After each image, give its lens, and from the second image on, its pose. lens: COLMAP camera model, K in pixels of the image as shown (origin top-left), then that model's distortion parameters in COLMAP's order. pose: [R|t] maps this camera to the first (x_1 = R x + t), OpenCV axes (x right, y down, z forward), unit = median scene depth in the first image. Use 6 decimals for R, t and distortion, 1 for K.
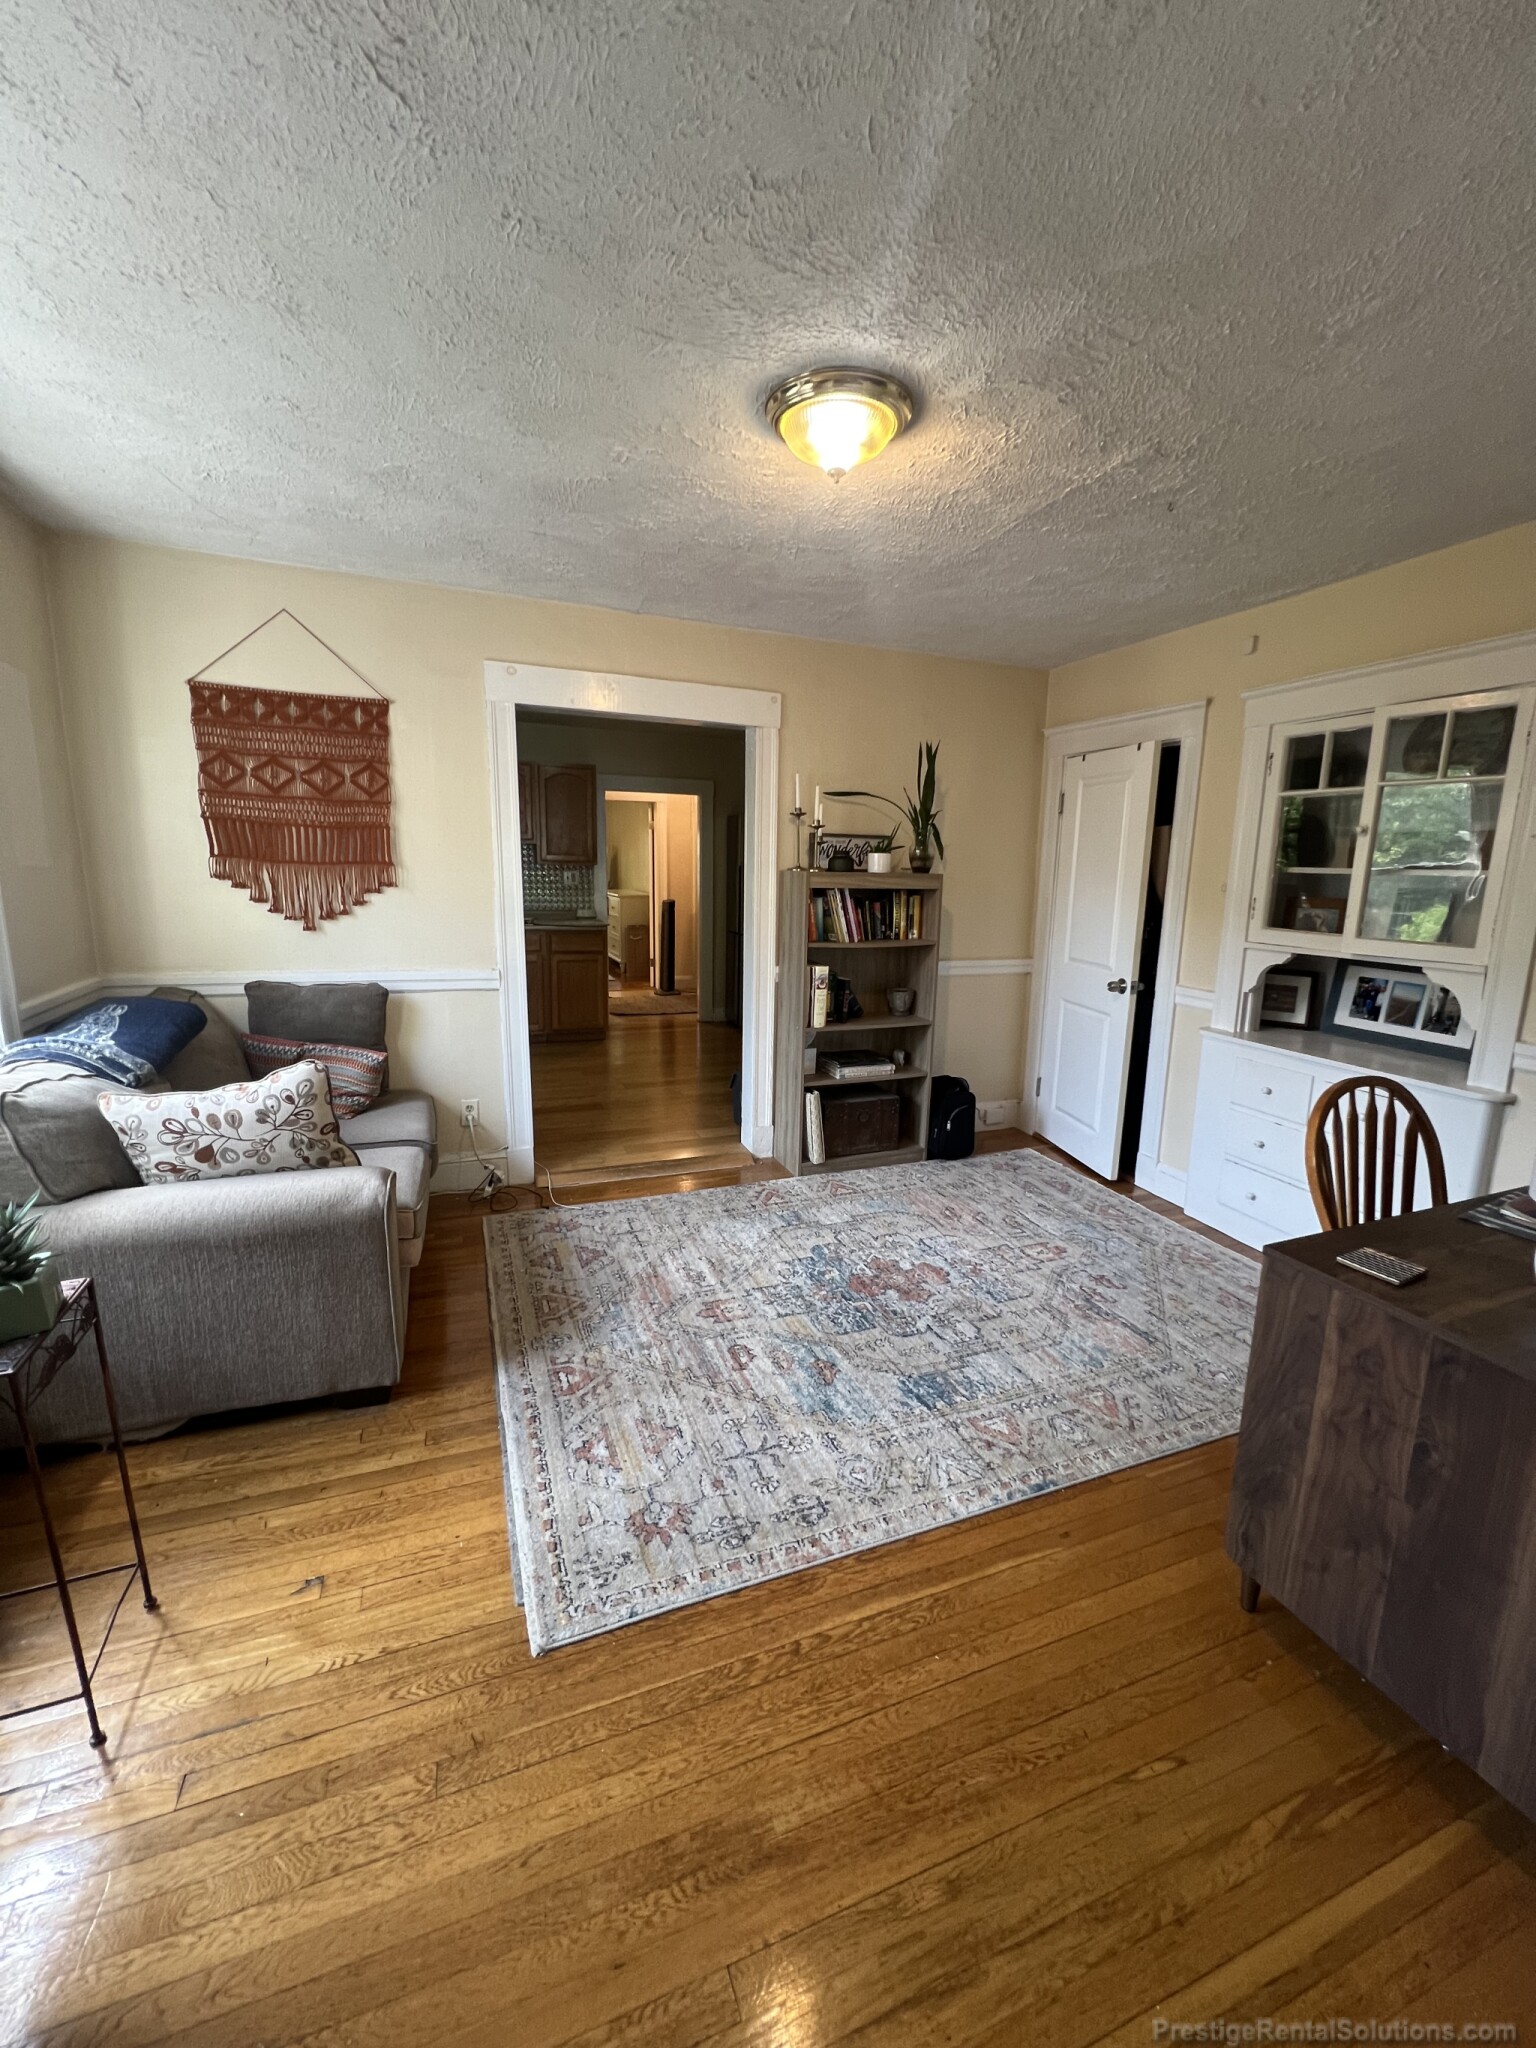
lens RADIAL K [[822.5, 0, 767.4], [0, 822.5, 1015.1], [0, 0, 1]] dist [-0.001426, -0.000059]
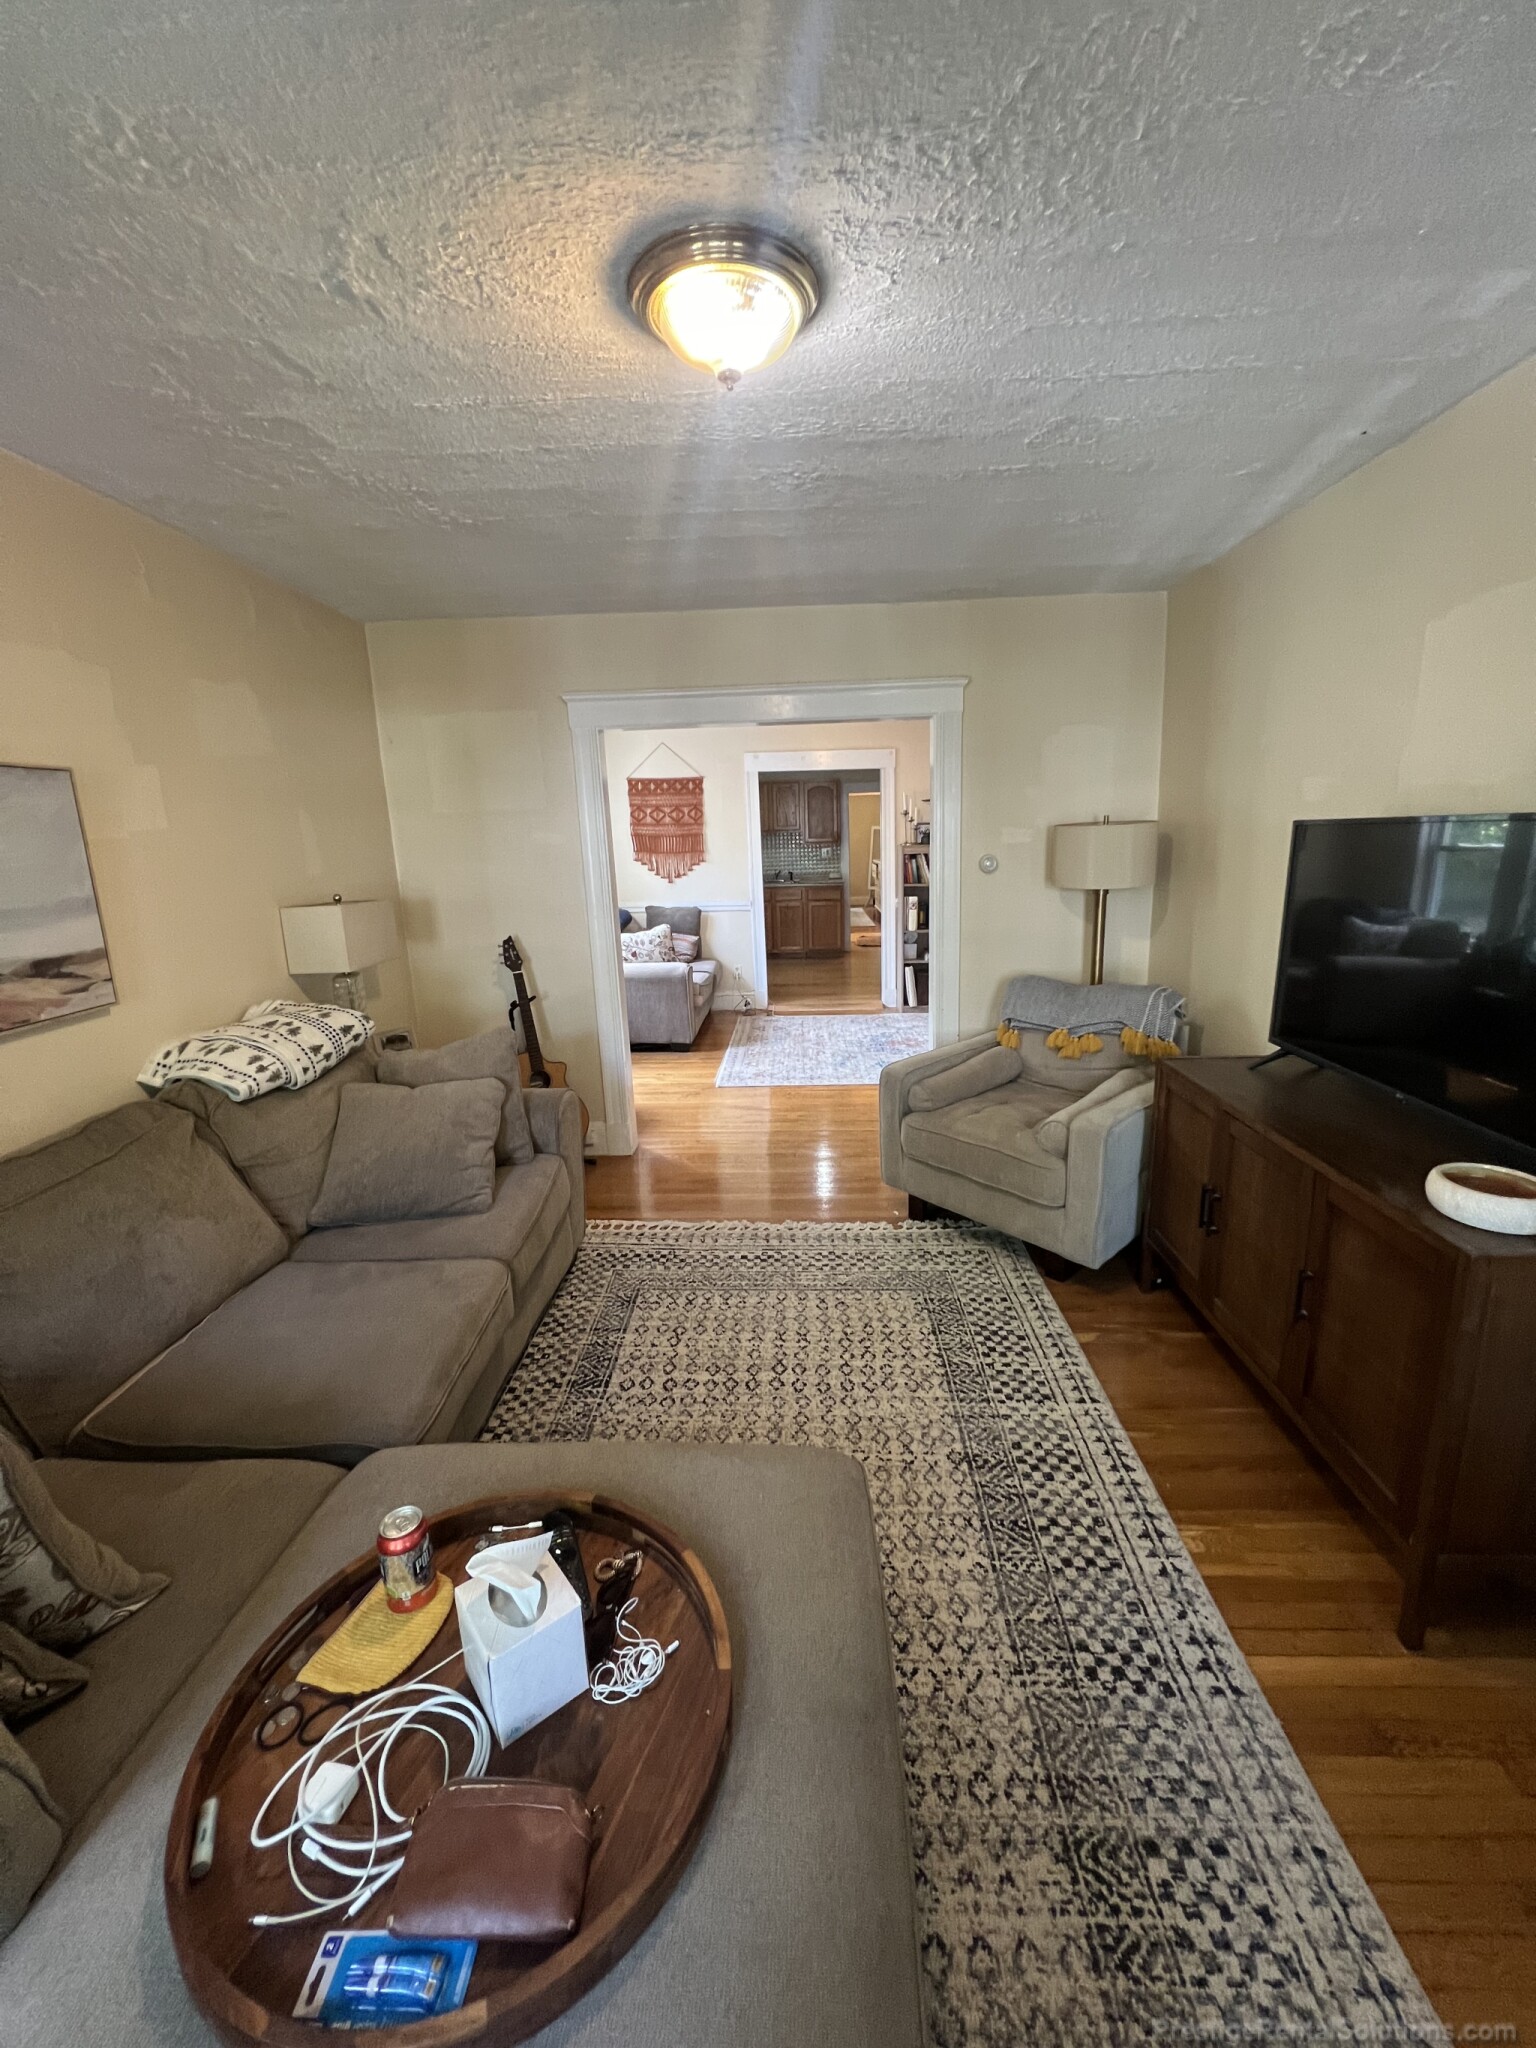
lens RADIAL K [[822.5, 0, 774.3], [0, 822.5, 1025.8], [0, 0, 1]] dist [-0.001426, -0.000059]
pose [[0.917526, 0.039599, -0.395698, 0.620388], [-0.020302, 0.998397, 0.052837, 0.164954], [0.397156, -0.040446, 0.916859, -0.983030]]
